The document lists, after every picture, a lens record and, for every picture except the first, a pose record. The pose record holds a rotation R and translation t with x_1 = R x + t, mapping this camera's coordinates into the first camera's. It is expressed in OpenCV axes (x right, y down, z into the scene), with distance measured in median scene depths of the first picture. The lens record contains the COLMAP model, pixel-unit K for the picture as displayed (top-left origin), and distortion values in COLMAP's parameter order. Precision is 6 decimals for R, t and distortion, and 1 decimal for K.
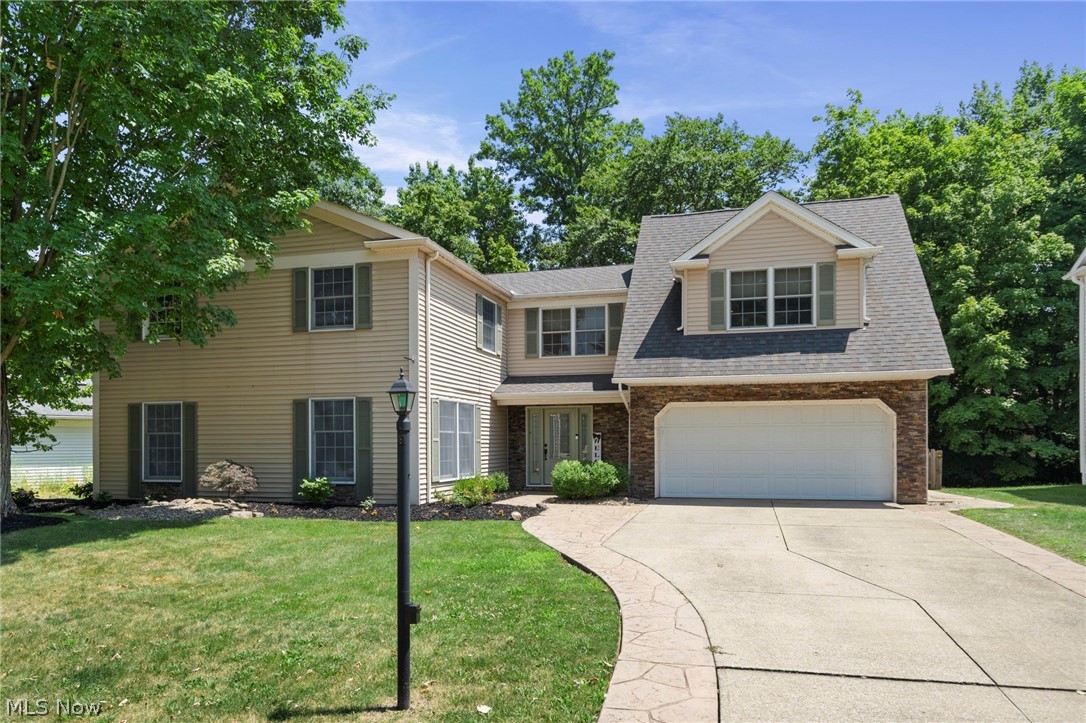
lens RADIAL K [[724.2, 0, 532.1], [0, 724.2, 437.5], [0, 0, 1]] dist [0.001853, 0.003040]
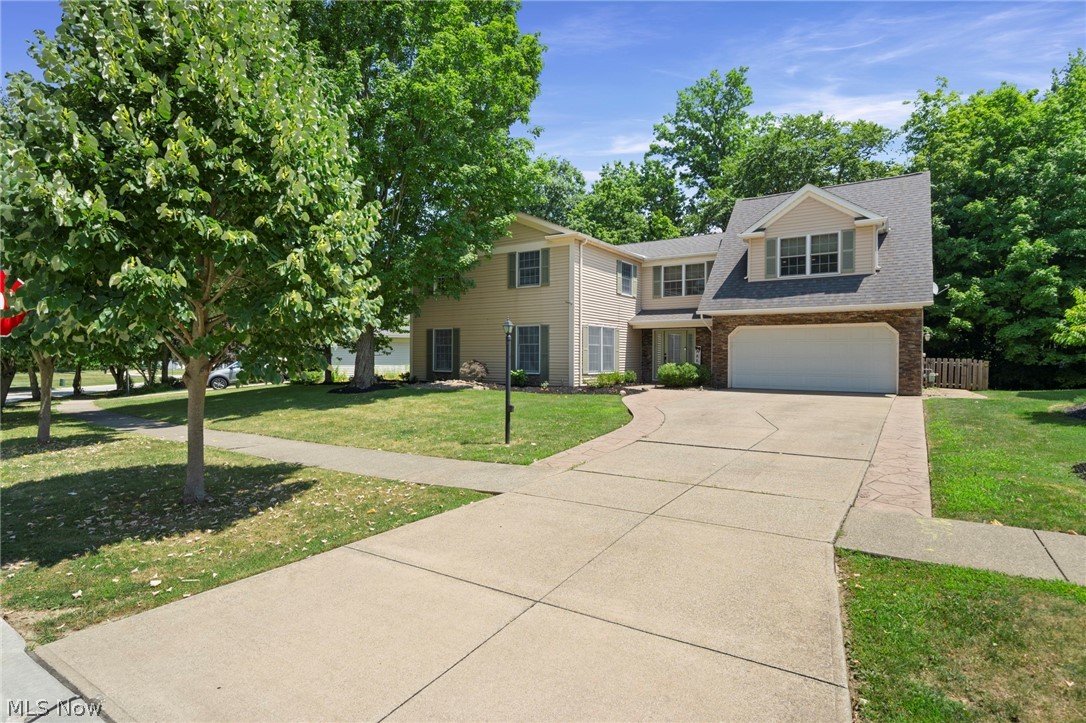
lens RADIAL K [[558.3, 0, 544.0], [0, 558.3, 357.9], [0, 0, 1]] dist [-0.004380, -0.002478]
pose [[0.951494, 0.008656, -0.307545, 0.164477], [-0.005615, 0.999926, 0.010774, 0.009030], [0.307616, -0.008525, 0.951473, -0.259741]]
